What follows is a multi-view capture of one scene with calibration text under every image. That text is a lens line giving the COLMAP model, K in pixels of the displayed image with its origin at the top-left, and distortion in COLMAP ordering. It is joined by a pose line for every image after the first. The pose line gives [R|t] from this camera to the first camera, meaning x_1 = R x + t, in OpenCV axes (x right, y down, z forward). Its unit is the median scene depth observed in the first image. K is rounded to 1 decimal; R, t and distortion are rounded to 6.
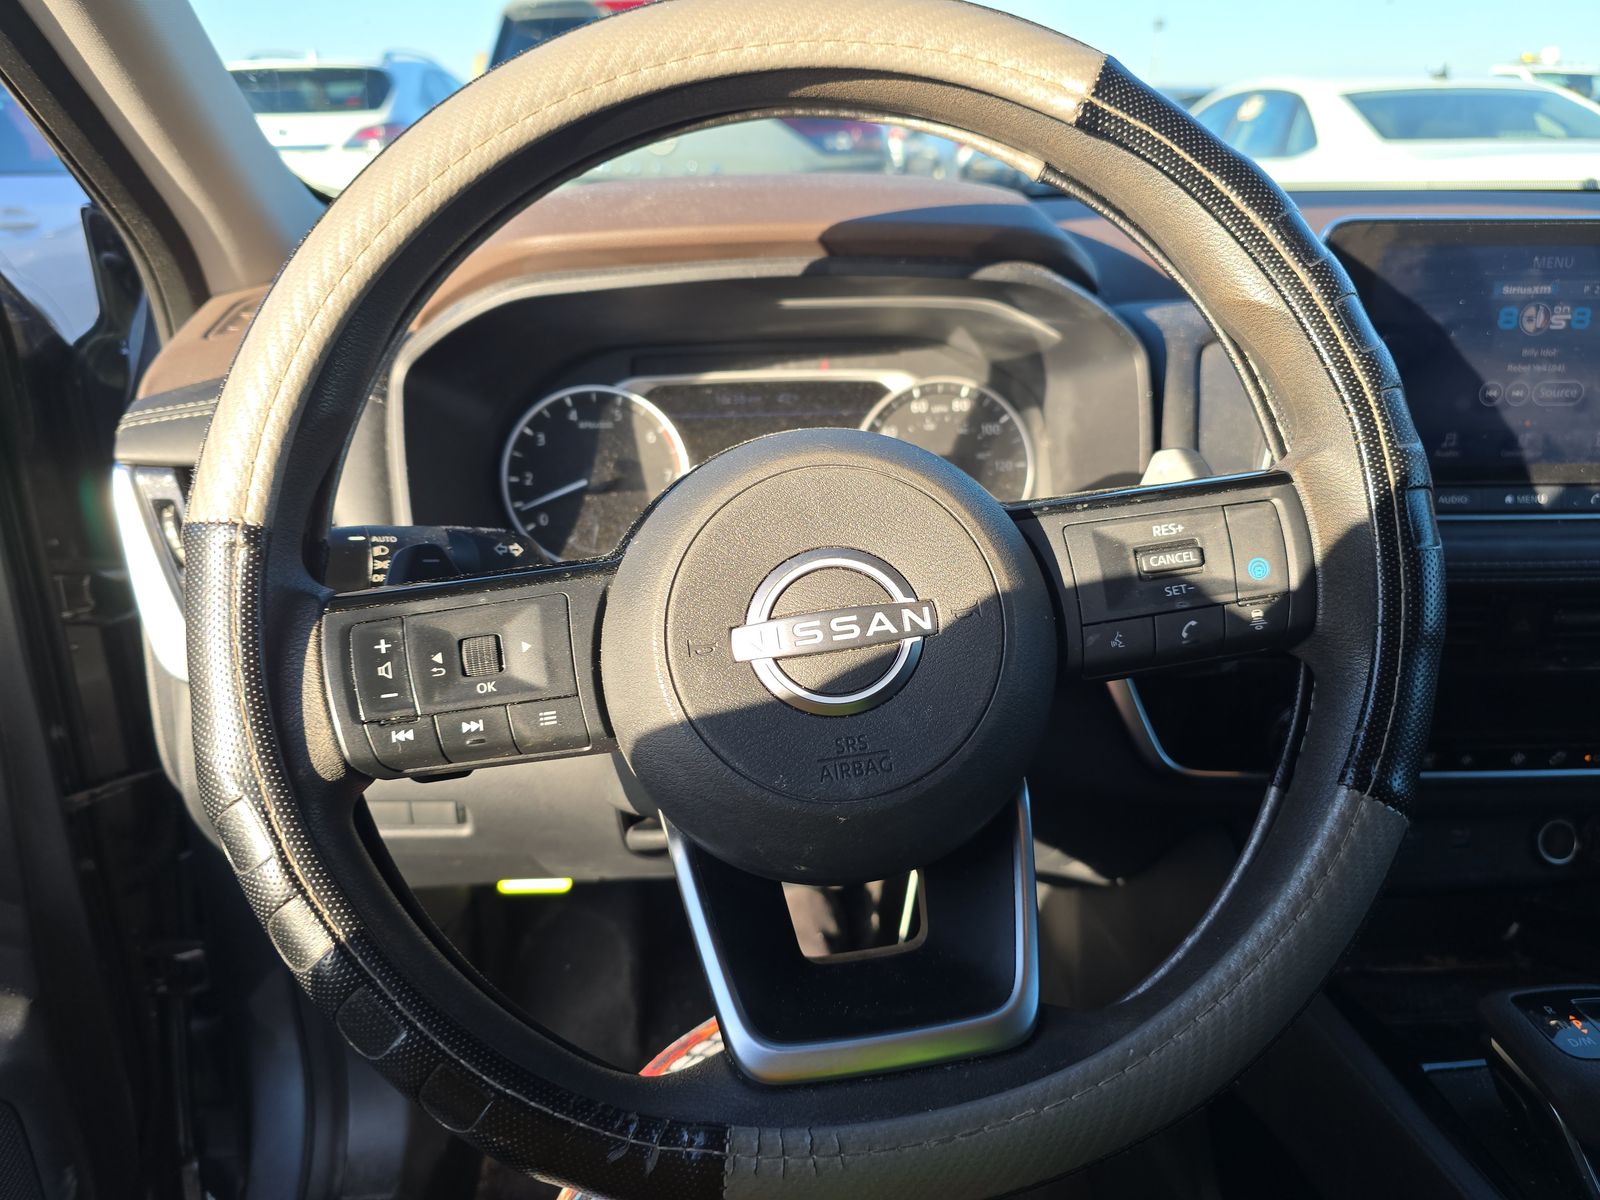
lens RADIAL K [[1068.2, 0, 793.6], [0, 1068.2, 599.7], [0, 0, 1]] dist [0.002964, -0.011727]
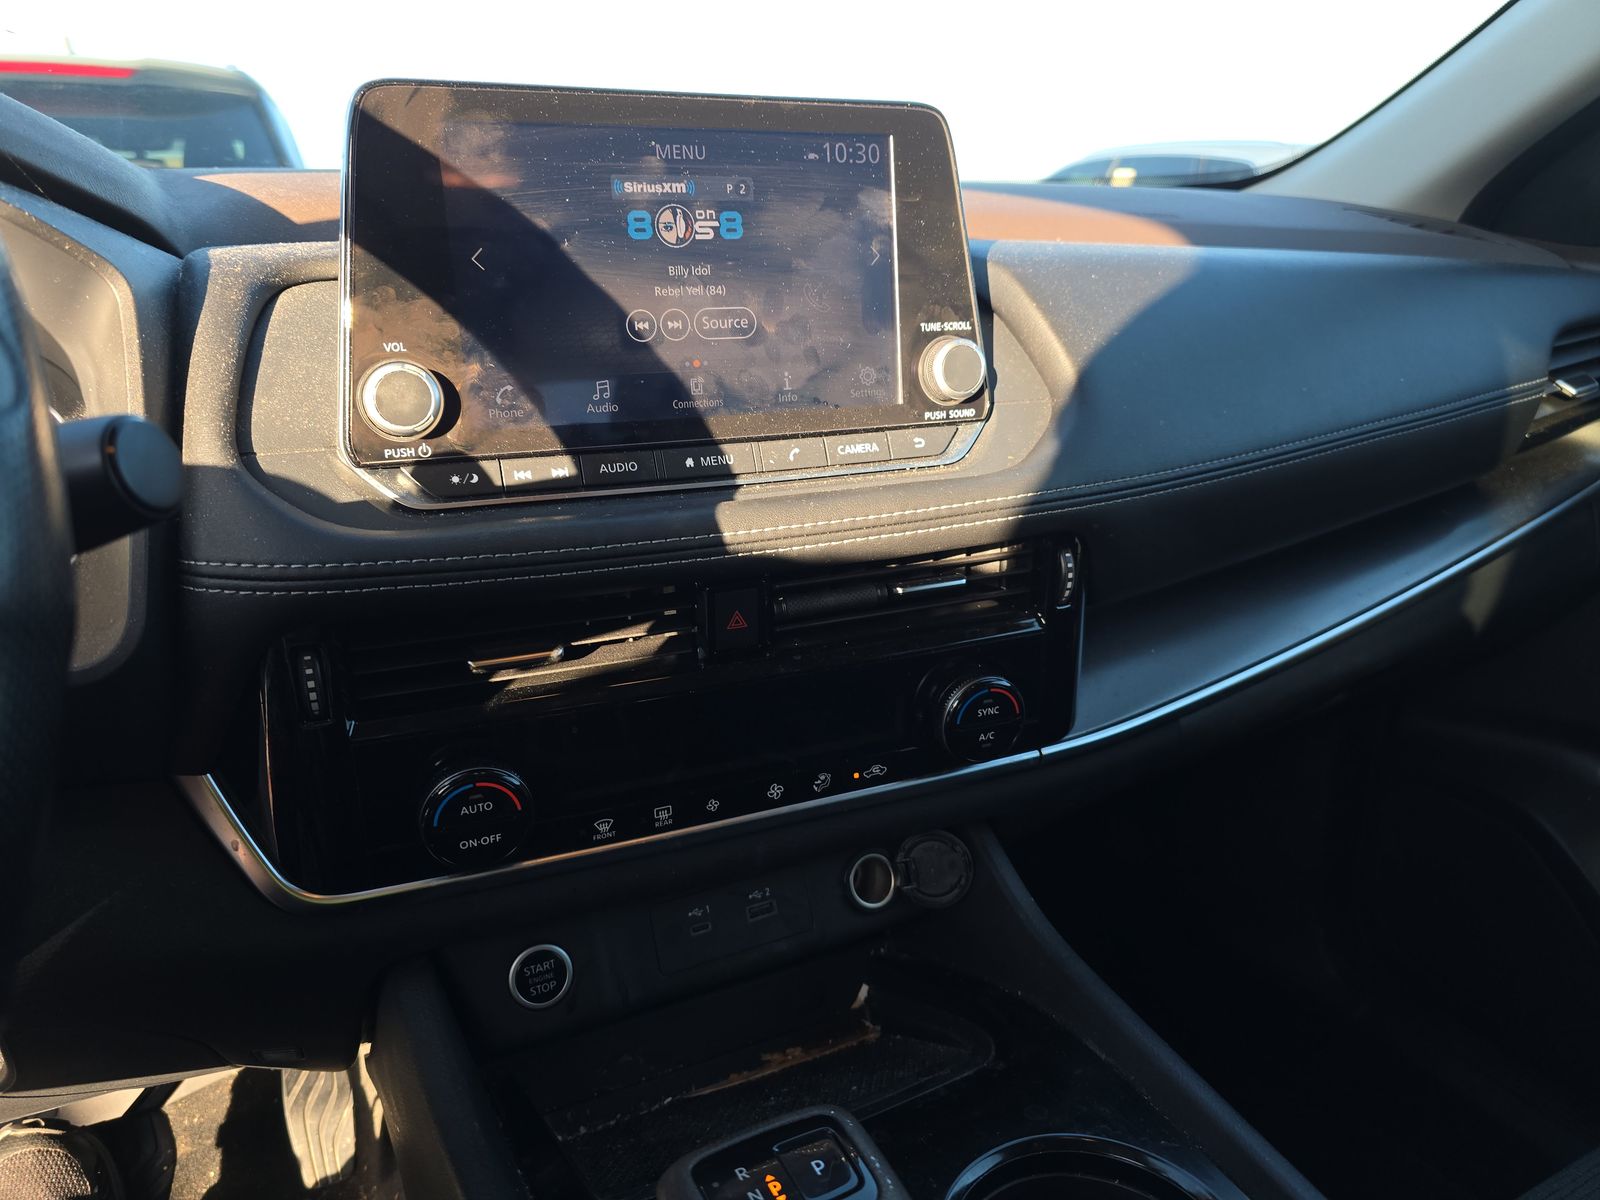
lens RADIAL K [[1068.2, 0, 803.8], [0, 1068.2, 603.5], [0, 0, 1]] dist [0.002964, -0.011727]
pose [[0.925906, -0.112929, 0.360479, 0.469858], [0.139606, 0.989006, -0.048753, 0.055909], [-0.351010, 0.095465, 0.931493, 0.273100]]
